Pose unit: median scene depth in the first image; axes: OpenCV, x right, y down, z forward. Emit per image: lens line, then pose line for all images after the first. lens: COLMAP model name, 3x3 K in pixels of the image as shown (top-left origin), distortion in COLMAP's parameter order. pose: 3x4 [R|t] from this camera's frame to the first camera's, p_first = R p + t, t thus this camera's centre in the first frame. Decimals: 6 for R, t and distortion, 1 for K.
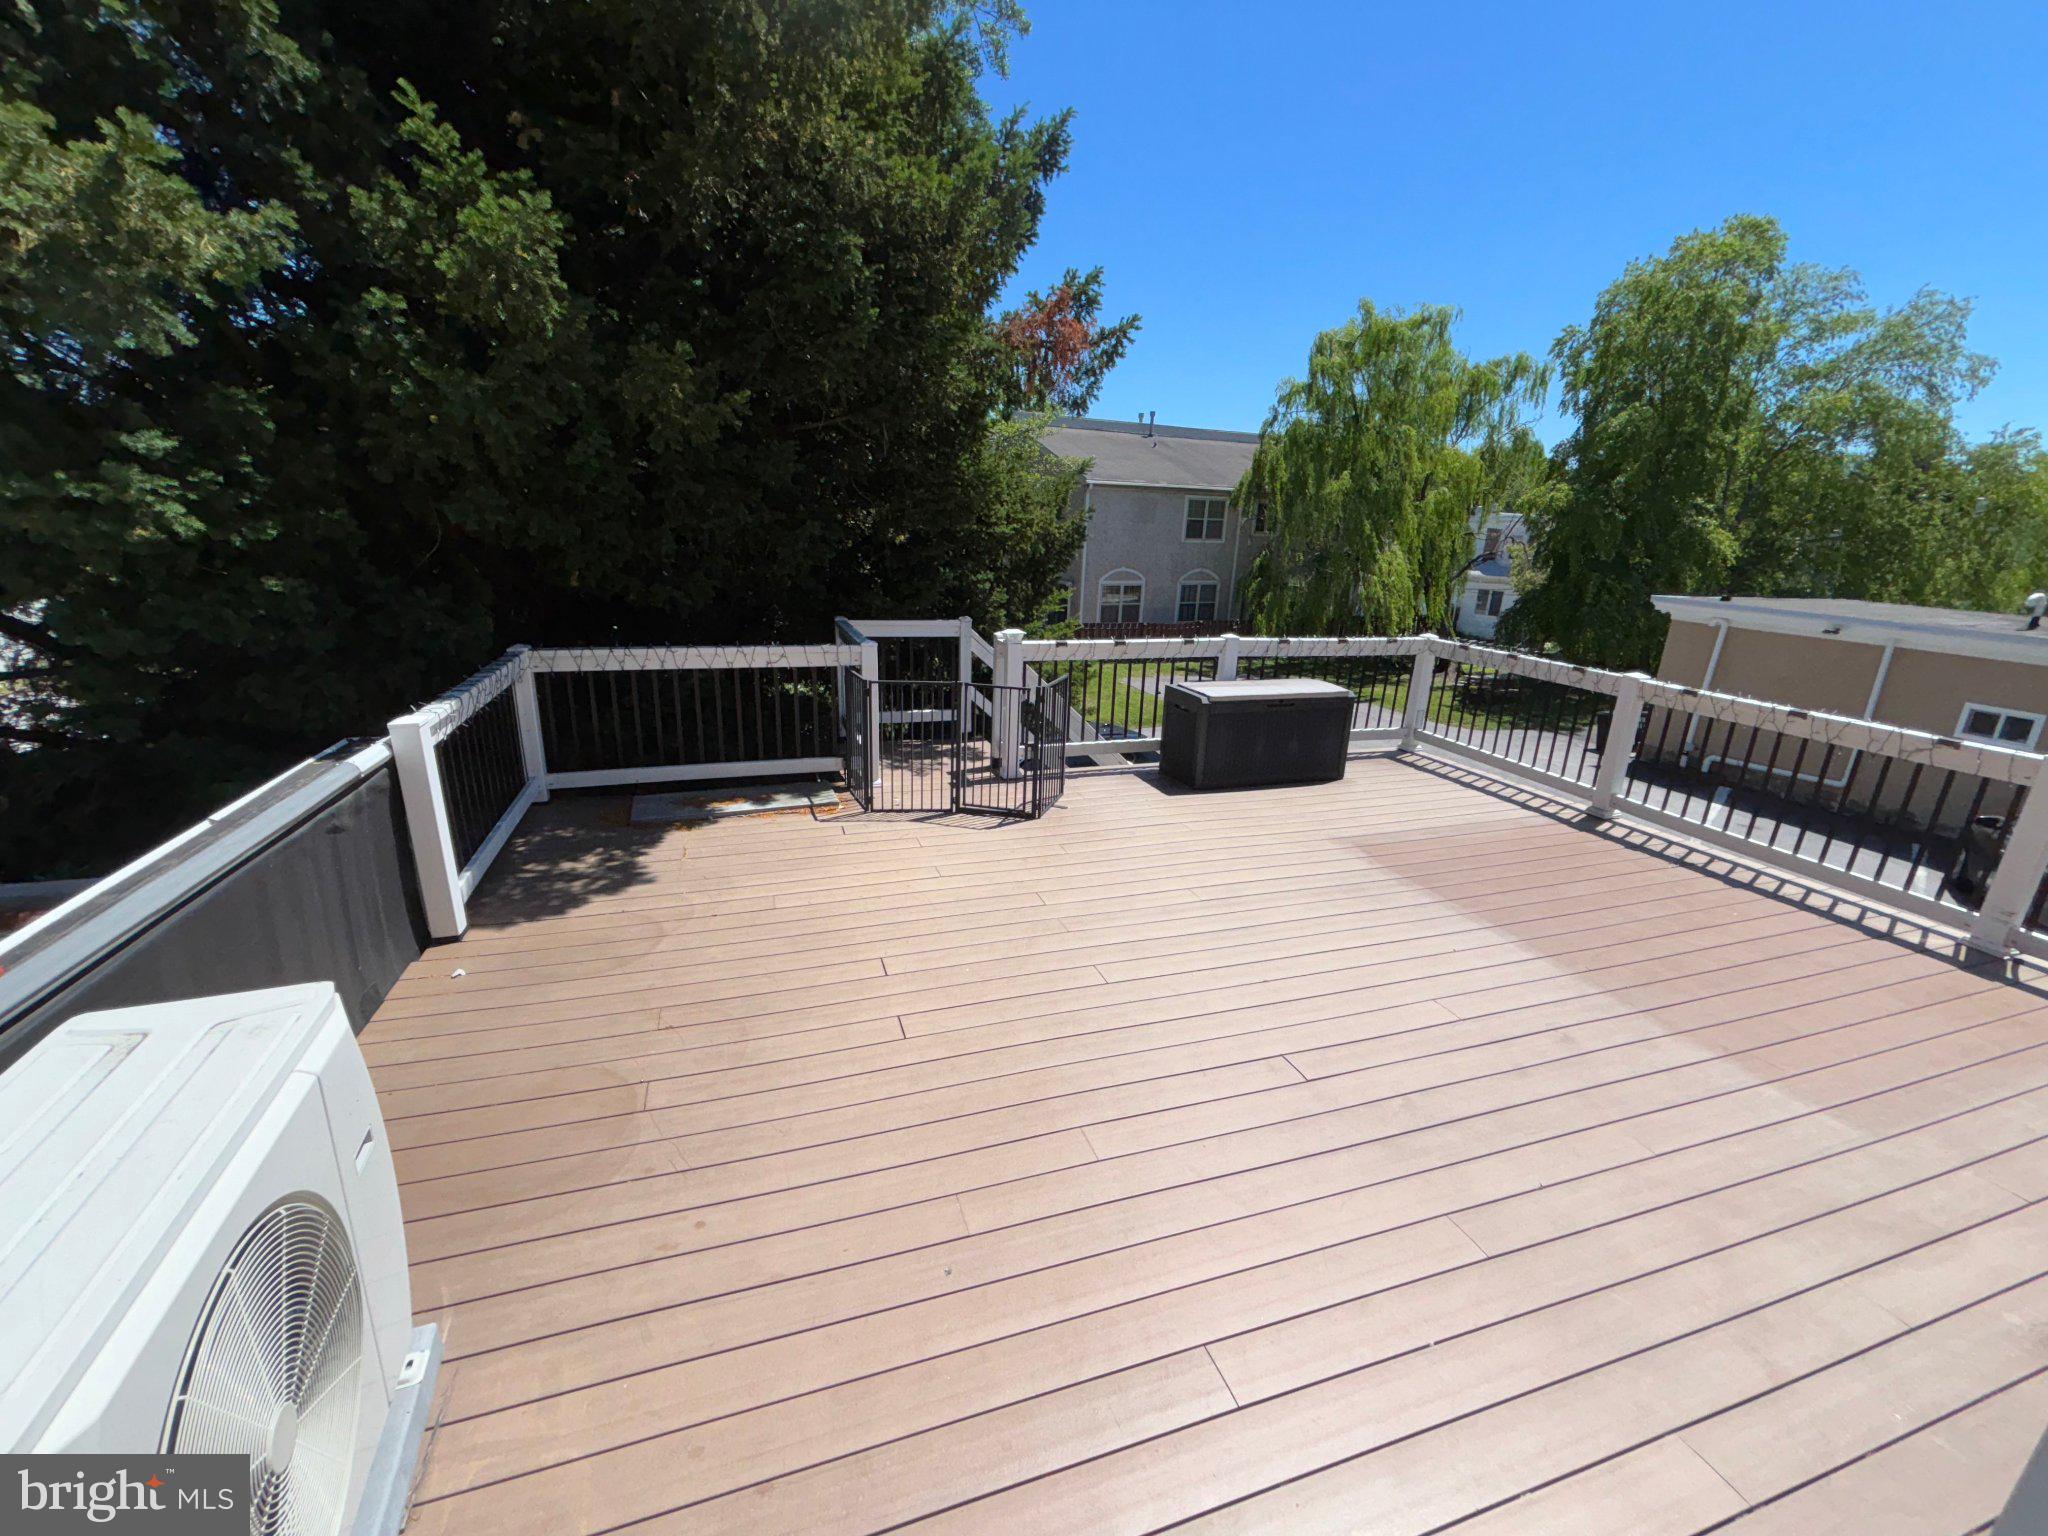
lens RADIAL K [[836.6, 0, 1017.5], [0, 836.6, 763.0], [0, 0, 1]] dist [-0.000574, 0.000038]
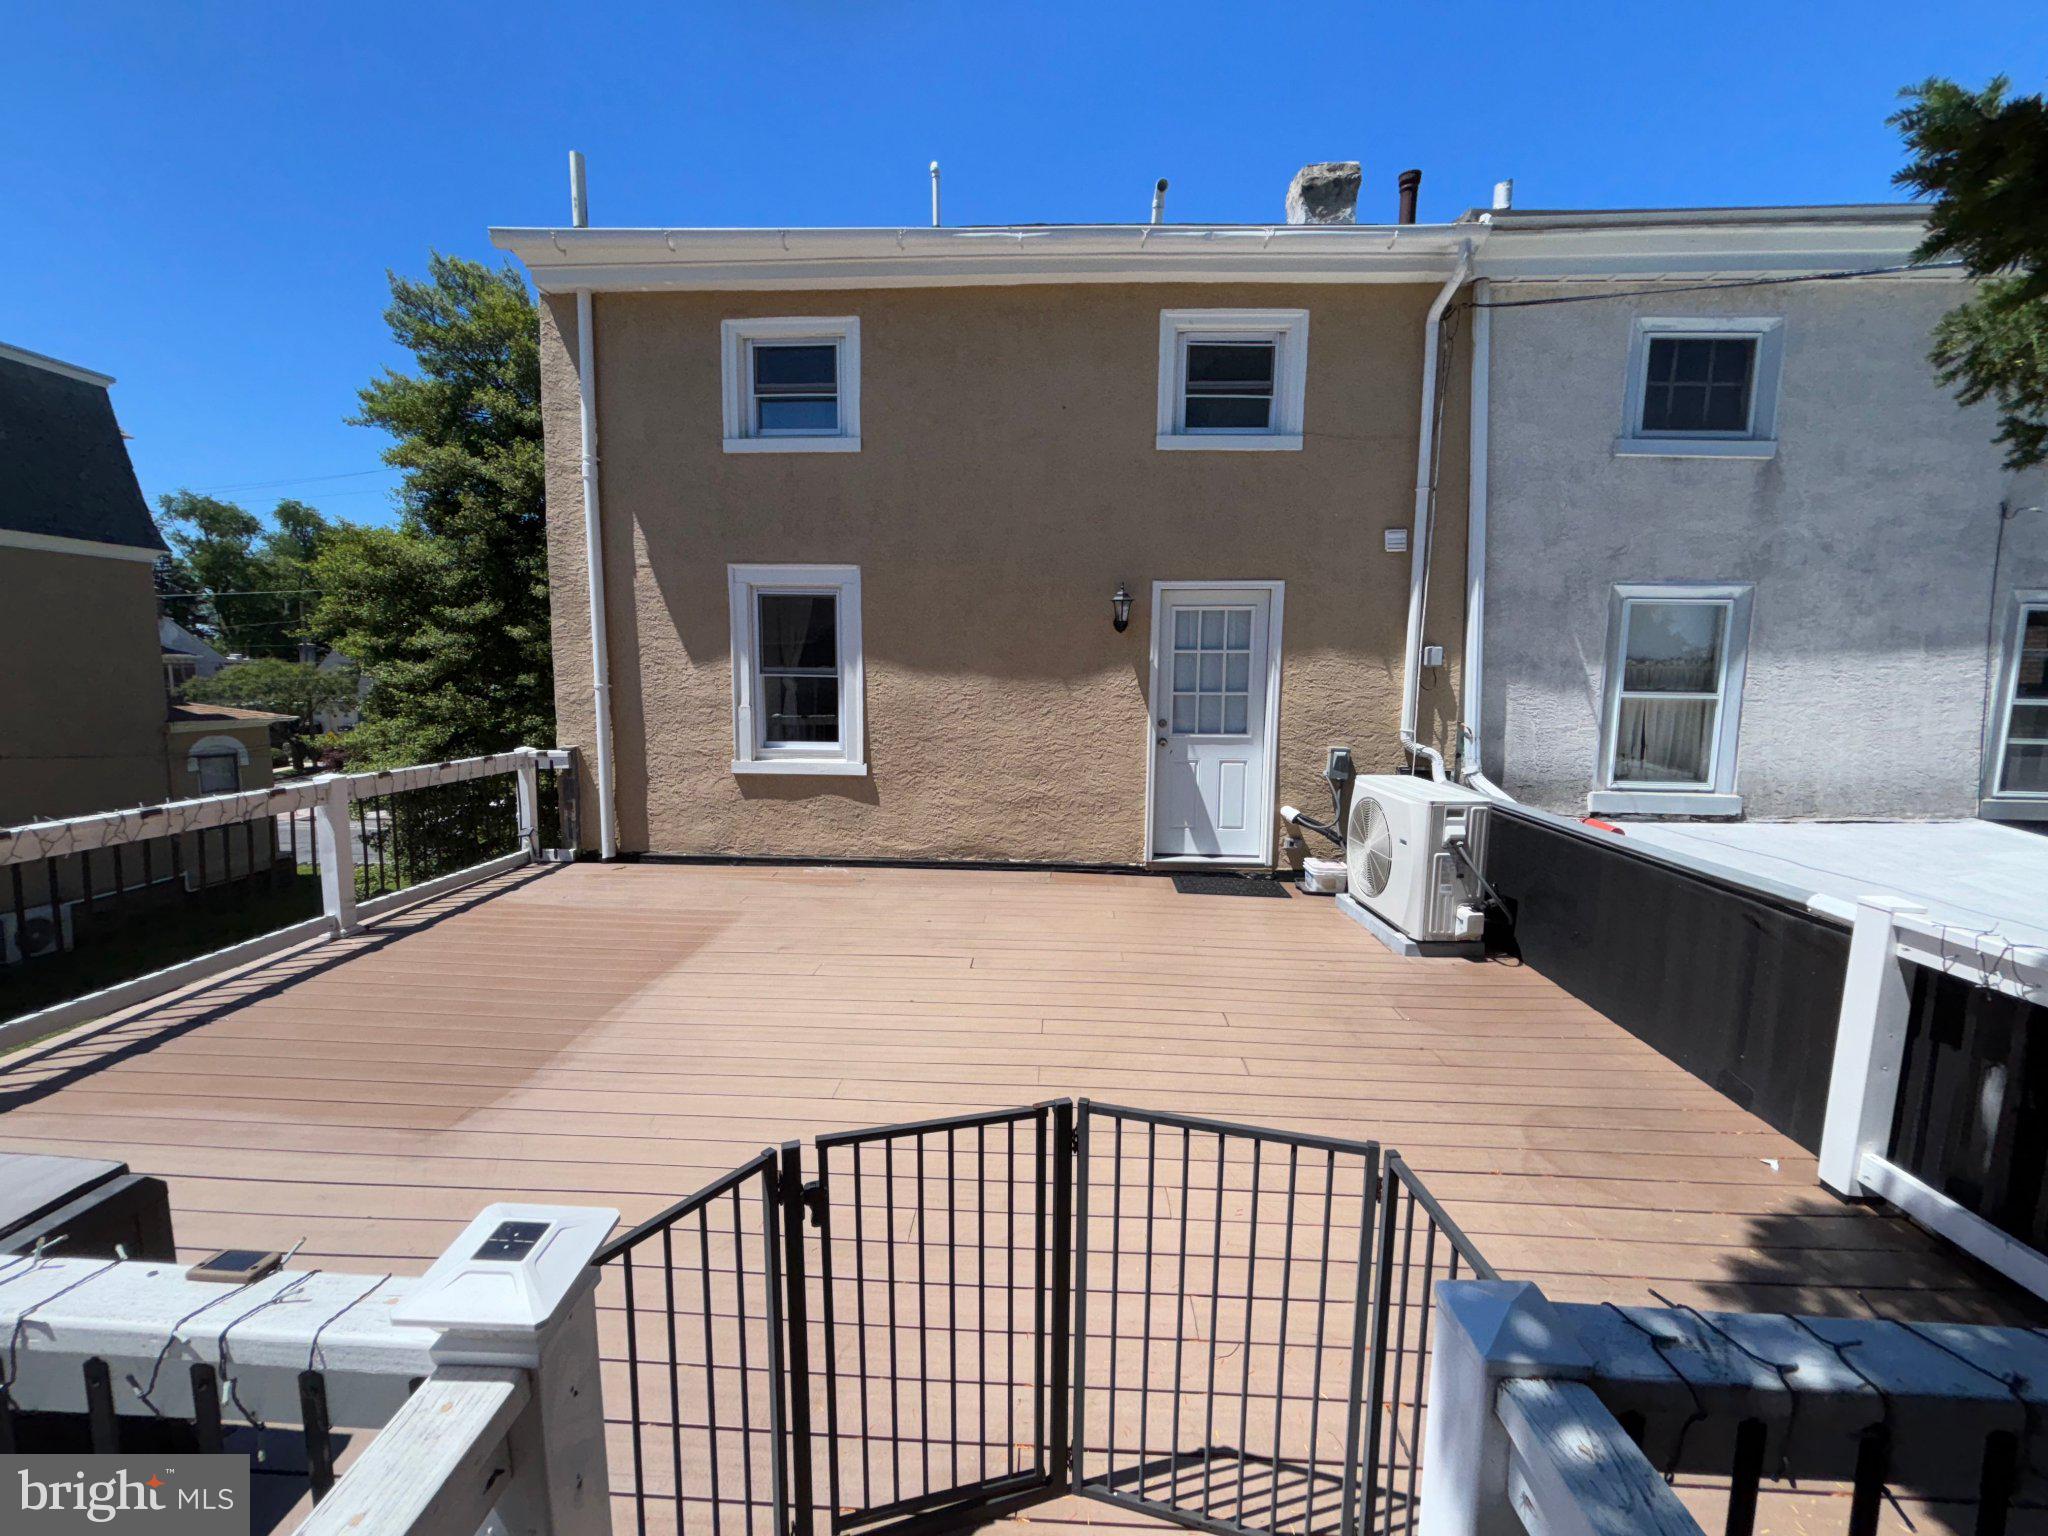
lens RADIAL K [[836.6, 0, 1017.5], [0, 836.6, 763.0], [0, 0, 1]] dist [-0.000574, 0.000038]
pose [[-0.935320, -0.082306, 0.344096, -0.175534], [0.060841, 0.920661, 0.385593, -0.386305], [-0.348532, 0.381588, -0.856105, 1.432842]]
